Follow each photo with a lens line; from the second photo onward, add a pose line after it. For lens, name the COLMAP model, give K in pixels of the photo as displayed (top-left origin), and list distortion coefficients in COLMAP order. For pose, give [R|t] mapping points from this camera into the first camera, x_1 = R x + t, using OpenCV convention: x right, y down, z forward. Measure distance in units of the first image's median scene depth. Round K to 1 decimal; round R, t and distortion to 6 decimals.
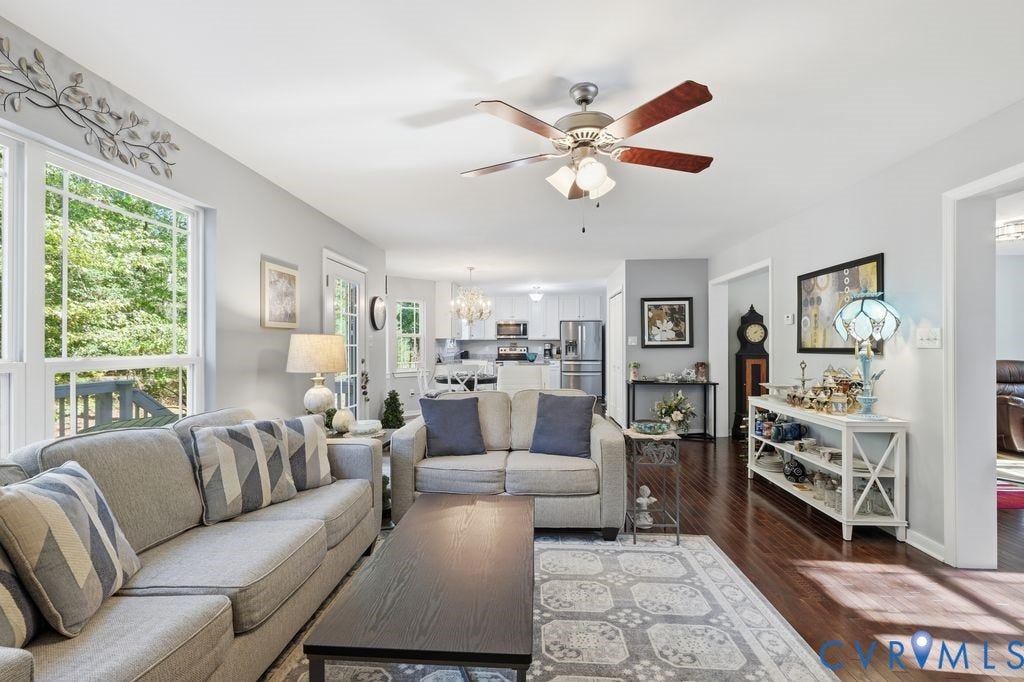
lens RADIAL K [[456.7, 0, 509.6], [0, 456.7, 342.4], [0, 0, 1]] dist [-0.001160, -0.000116]
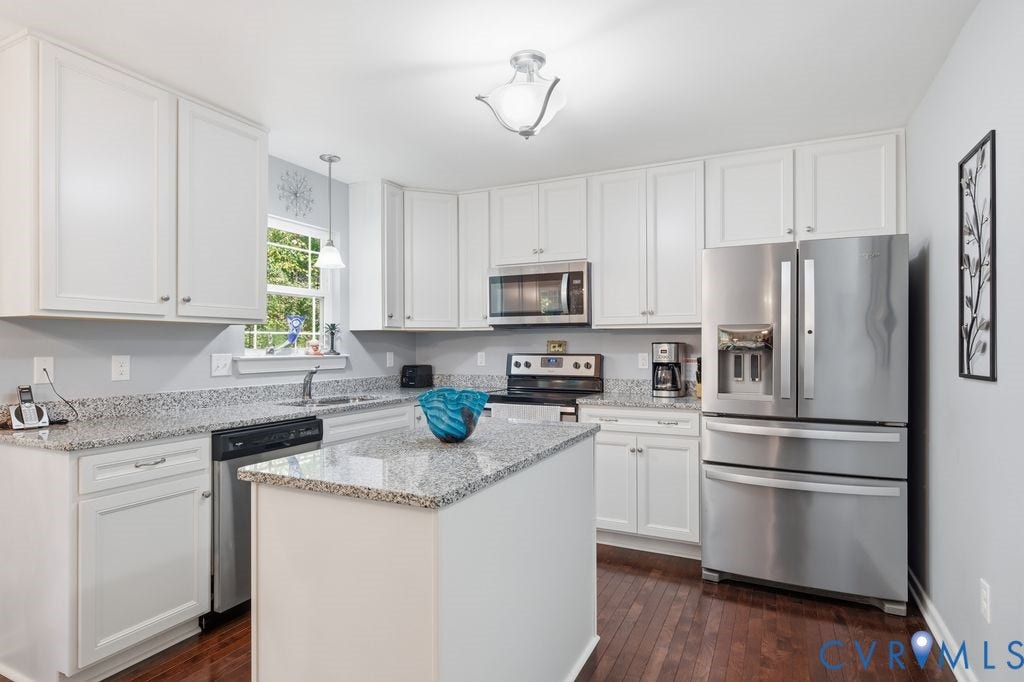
lens RADIAL K [[551.6, 0, 509.3], [0, 551.6, 344.4], [0, 0, 1]] dist [0.002938, -0.002665]
pose [[0.922581, 0.000931, -0.385803, 0.125839], [-0.001119, 0.999999, -0.000262, 0.003688], [0.385803, 0.000673, 0.922581, 0.667171]]
